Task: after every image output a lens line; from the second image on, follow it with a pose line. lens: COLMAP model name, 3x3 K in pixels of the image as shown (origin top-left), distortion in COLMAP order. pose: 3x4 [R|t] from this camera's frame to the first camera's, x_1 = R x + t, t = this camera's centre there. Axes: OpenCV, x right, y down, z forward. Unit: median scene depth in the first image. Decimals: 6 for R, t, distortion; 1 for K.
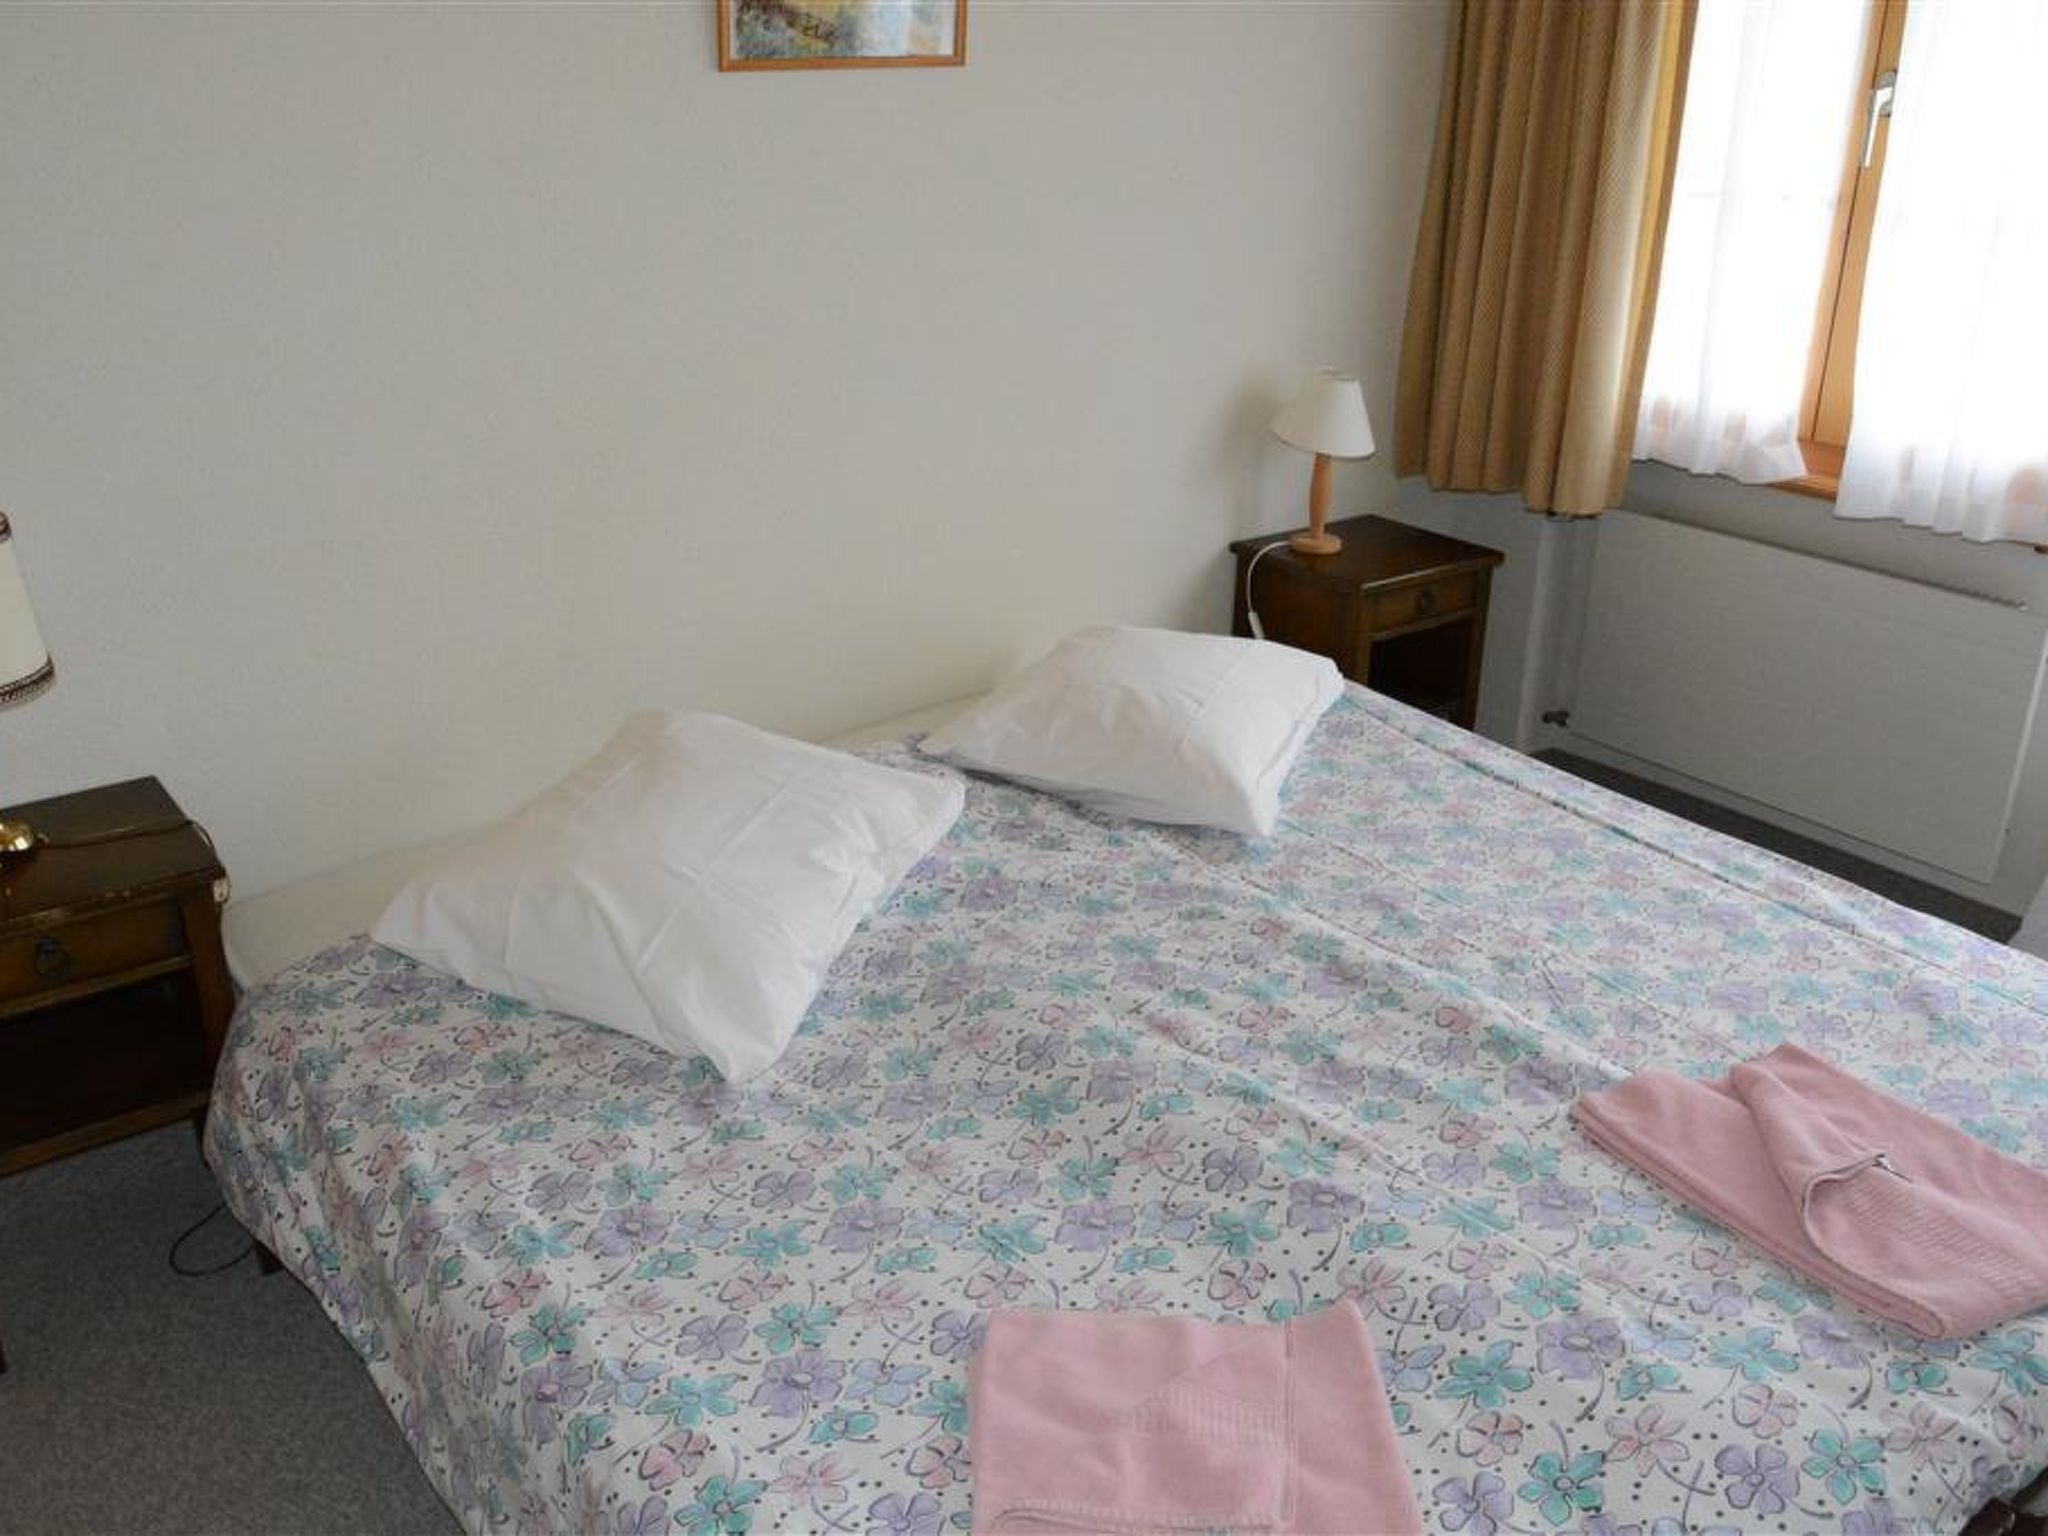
lens RADIAL K [[1823.2, 0, 1024.0], [0, 1823.2, 768.0], [0, 0, 1]] dist [-0.067241, 0.004456]
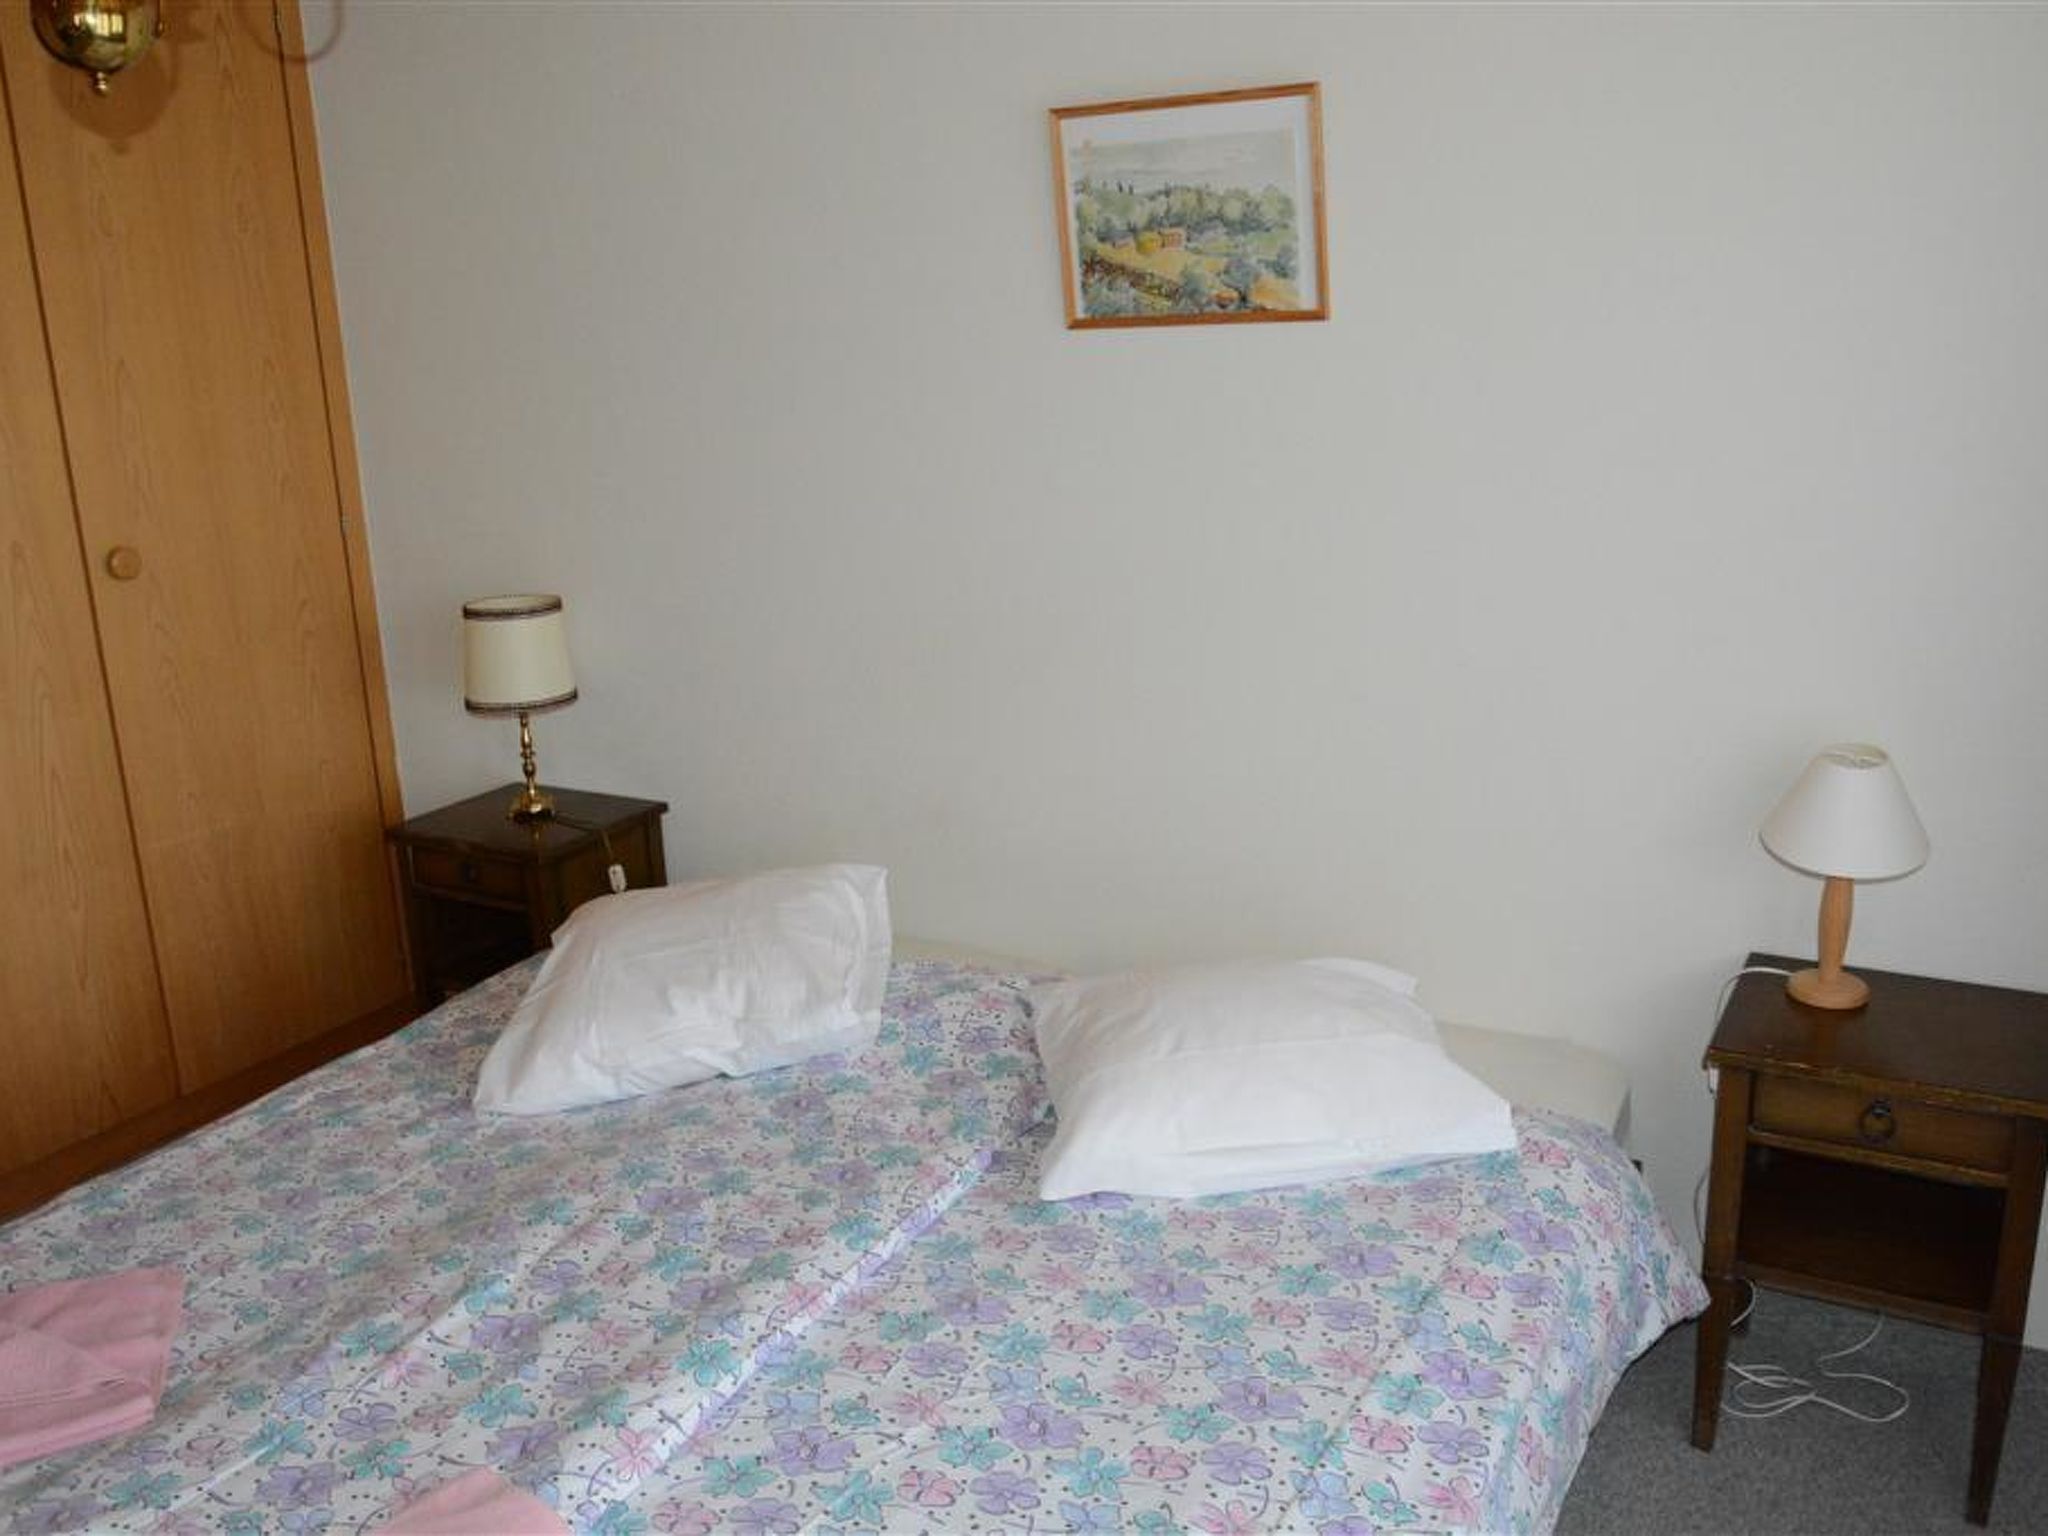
lens RADIAL K [[1778.2, 0, 1024.0], [0, 1778.2, 768.0], [0, 0, 1]] dist [-0.047162, 0.001265]
pose [[0.385963, 0.220745, -0.895714, 0.835148], [-0.309425, 0.945680, 0.099727, -0.236080], [0.869073, 0.238665, 0.433302, 0.579536]]
